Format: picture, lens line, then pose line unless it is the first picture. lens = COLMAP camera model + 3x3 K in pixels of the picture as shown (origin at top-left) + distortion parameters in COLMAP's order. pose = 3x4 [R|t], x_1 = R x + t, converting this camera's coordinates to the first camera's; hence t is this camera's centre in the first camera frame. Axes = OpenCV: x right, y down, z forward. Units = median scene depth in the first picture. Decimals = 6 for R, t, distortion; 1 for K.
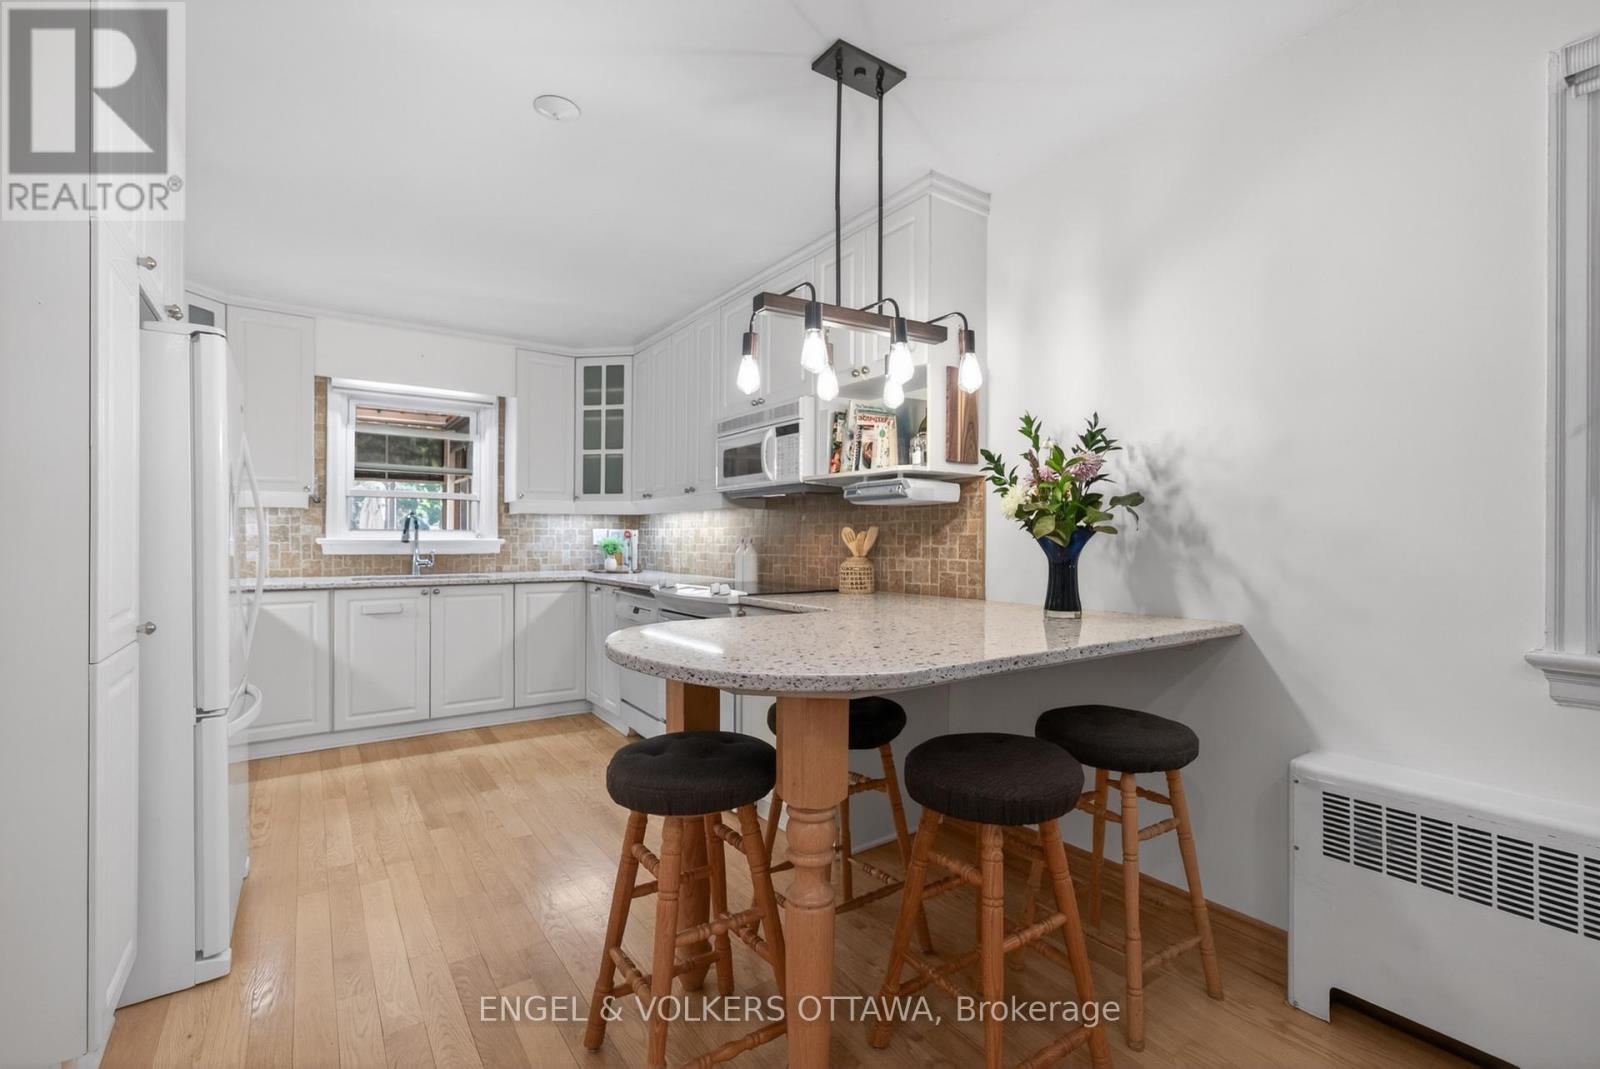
lens RADIAL K [[710.3, 0, 804.1], [0, 710.3, 540.5], [0, 0, 1]] dist [-0.024895, 0.006818]
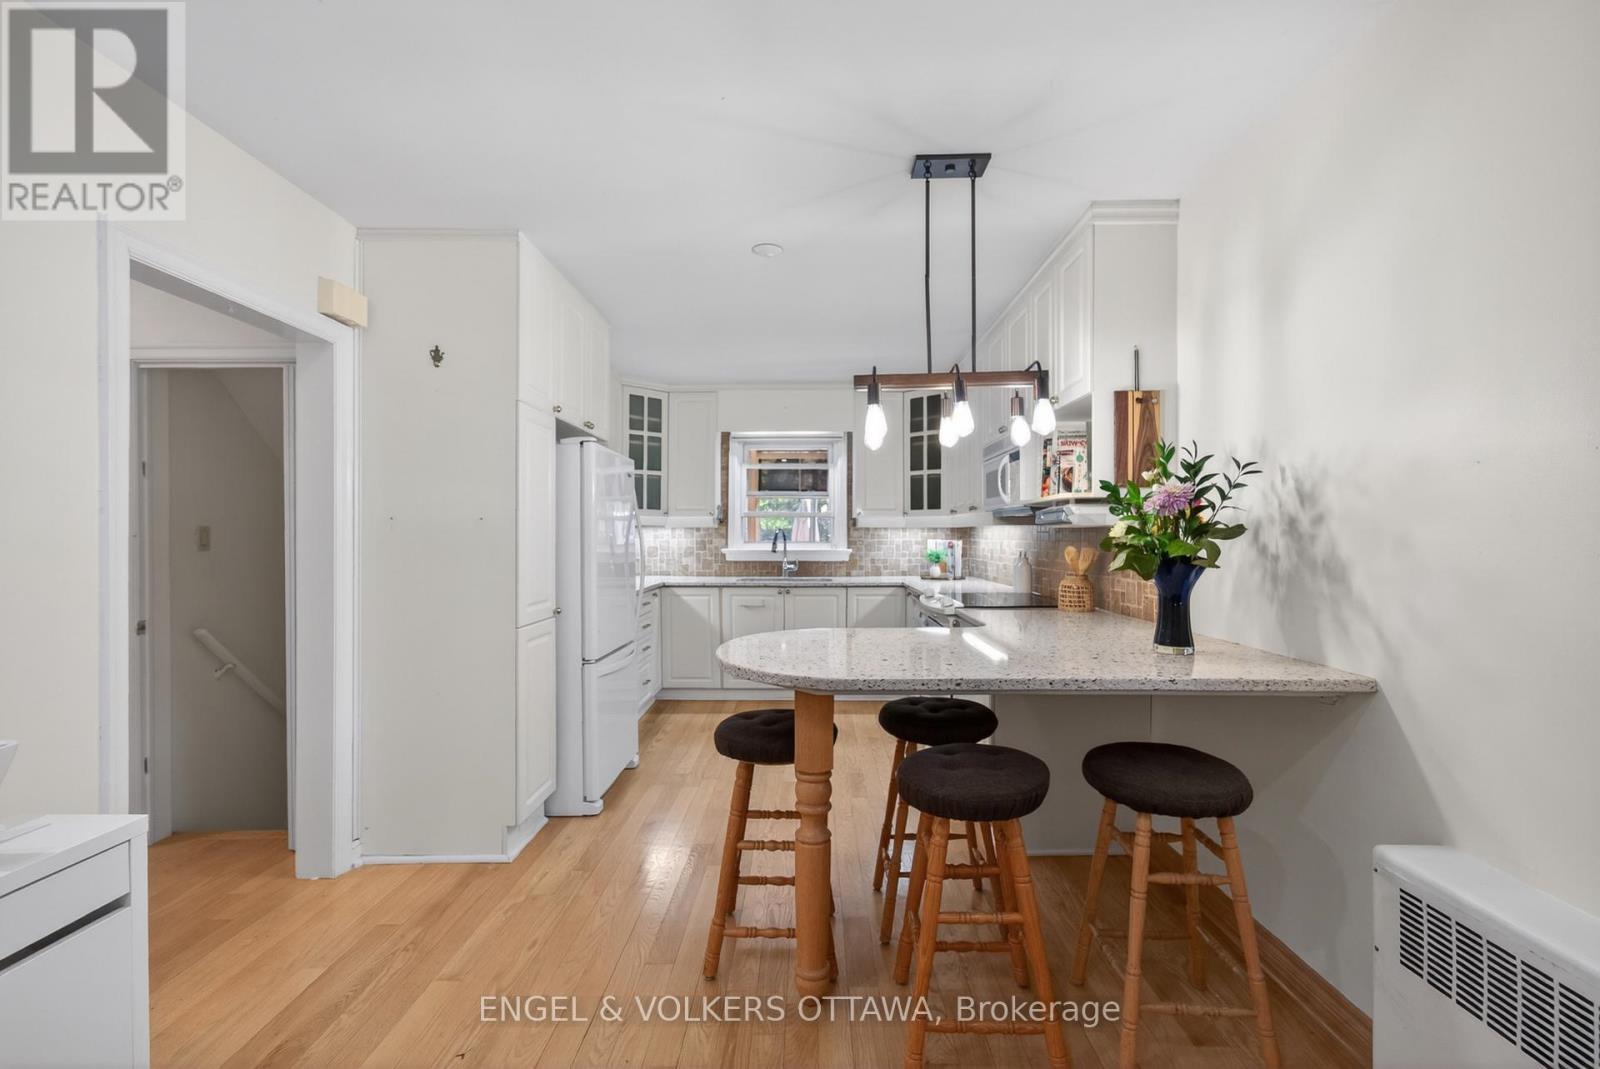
lens RADIAL K [[710.3, 0, 786.0], [0, 710.3, 535.4], [0, 0, 1]] dist [-0.024895, 0.006818]
pose [[0.795905, -0.004074, -0.605407, 0.306758], [0.002402, 0.999991, -0.003571, -0.028460], [0.605416, 0.001388, 0.795908, -0.051018]]
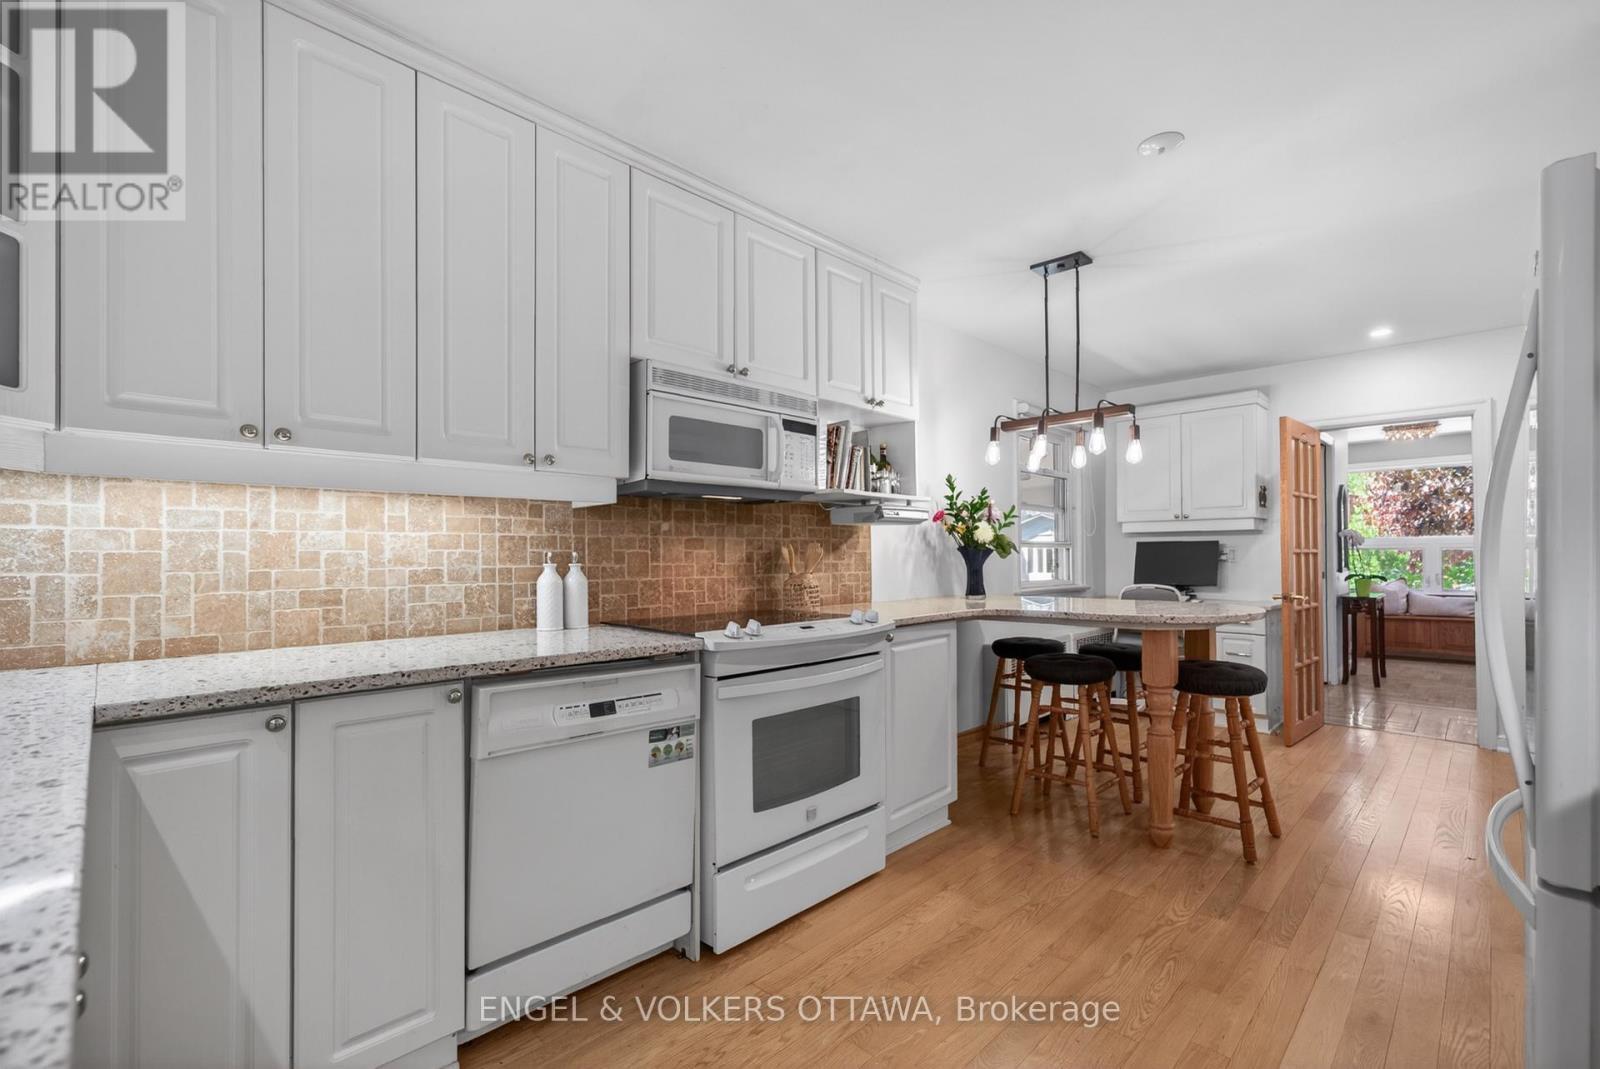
lens RADIAL K [[710.3, 0, 807.6], [0, 710.3, 535.6], [0, 0, 1]] dist [-0.024895, 0.006818]
pose [[-0.155550, 0.025808, 0.987491, -0.778511], [0.003022, 0.999666, -0.025650, -0.003626], [-0.987823, -0.001006, -0.155576, 1.011567]]
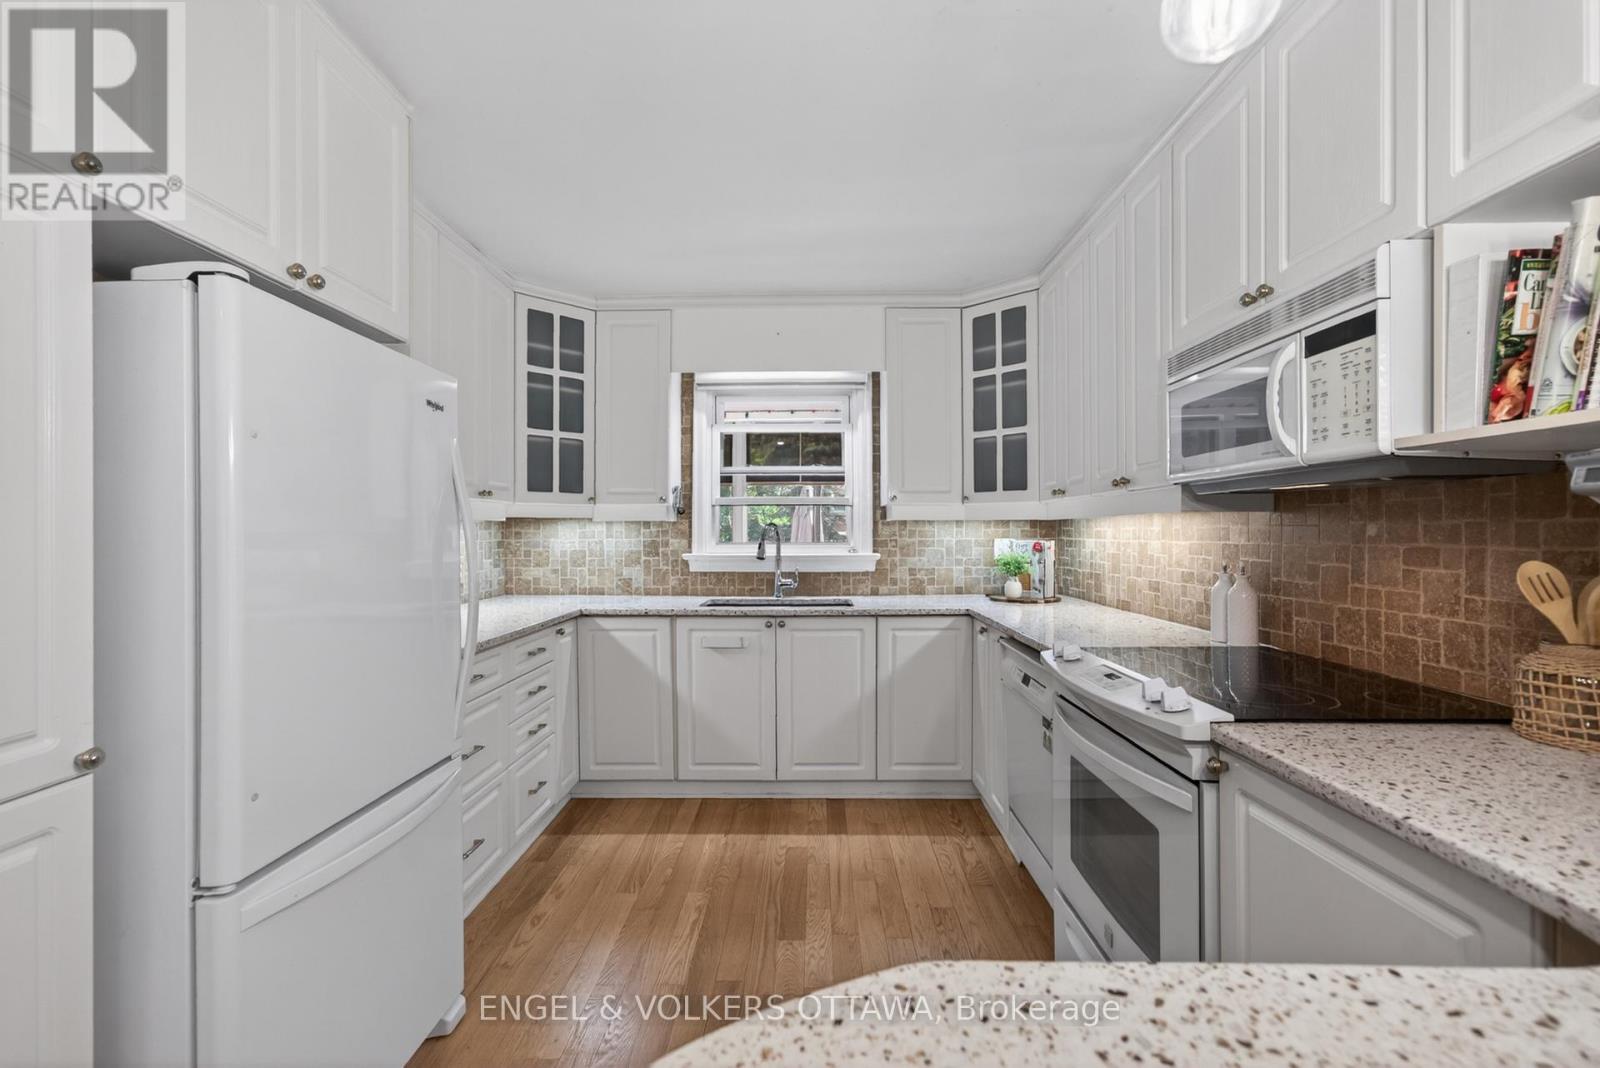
lens RADIAL K [[710.3, 0, 795.1], [0, 710.3, 530.3], [0, 0, 1]] dist [-0.024895, 0.006818]
pose [[0.802805, -0.008143, -0.596186, -0.032358], [0.005957, 0.999966, -0.005637, -0.032361], [0.596212, 0.000974, 0.802826, 0.412720]]
